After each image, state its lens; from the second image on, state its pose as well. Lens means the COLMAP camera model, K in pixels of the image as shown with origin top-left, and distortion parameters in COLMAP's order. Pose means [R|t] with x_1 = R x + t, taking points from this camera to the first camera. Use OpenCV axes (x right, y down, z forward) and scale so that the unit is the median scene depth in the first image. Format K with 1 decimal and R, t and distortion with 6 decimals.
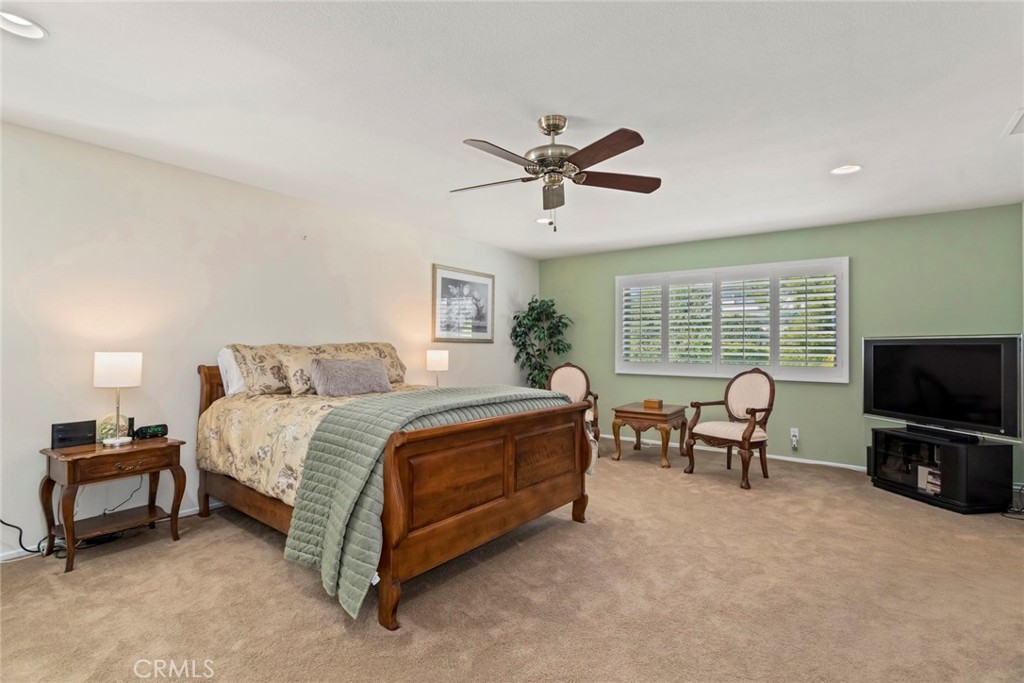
lens RADIAL K [[475.5, 0, 509.4], [0, 475.5, 337.1], [0, 0, 1]] dist [0.018011, 0.000553]
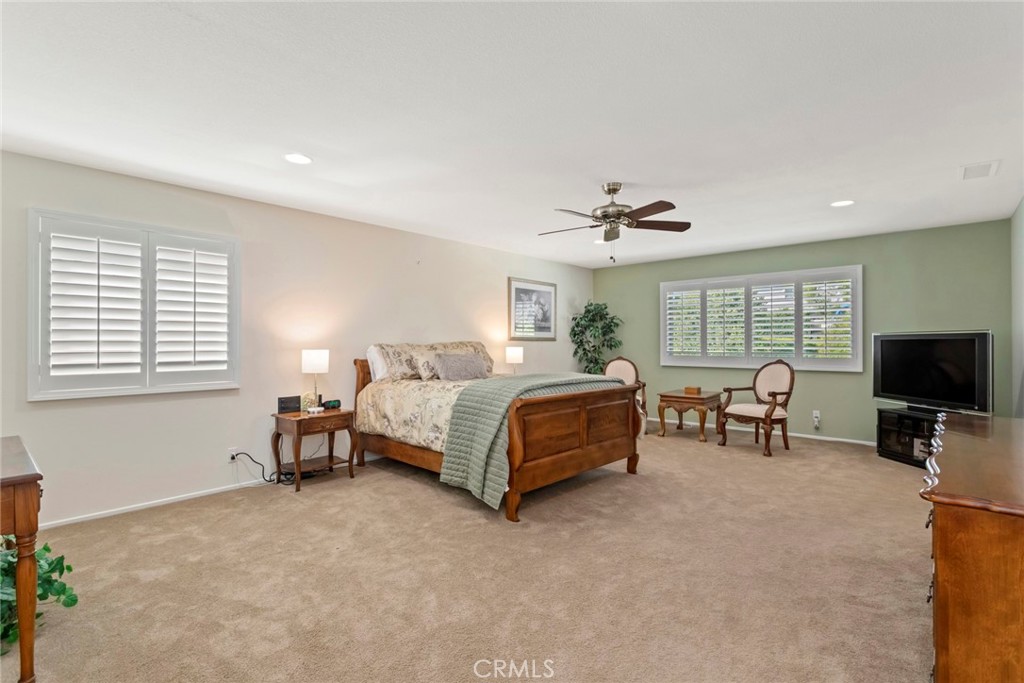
lens RADIAL K [[475.5, 0, 513.1], [0, 475.5, 337.8], [0, 0, 1]] dist [0.018011, 0.000553]
pose [[0.996319, -0.009776, -0.085166, -0.075854], [0.010499, 0.999913, 0.008043, -0.010448], [0.085080, -0.008907, 0.996334, -0.391094]]
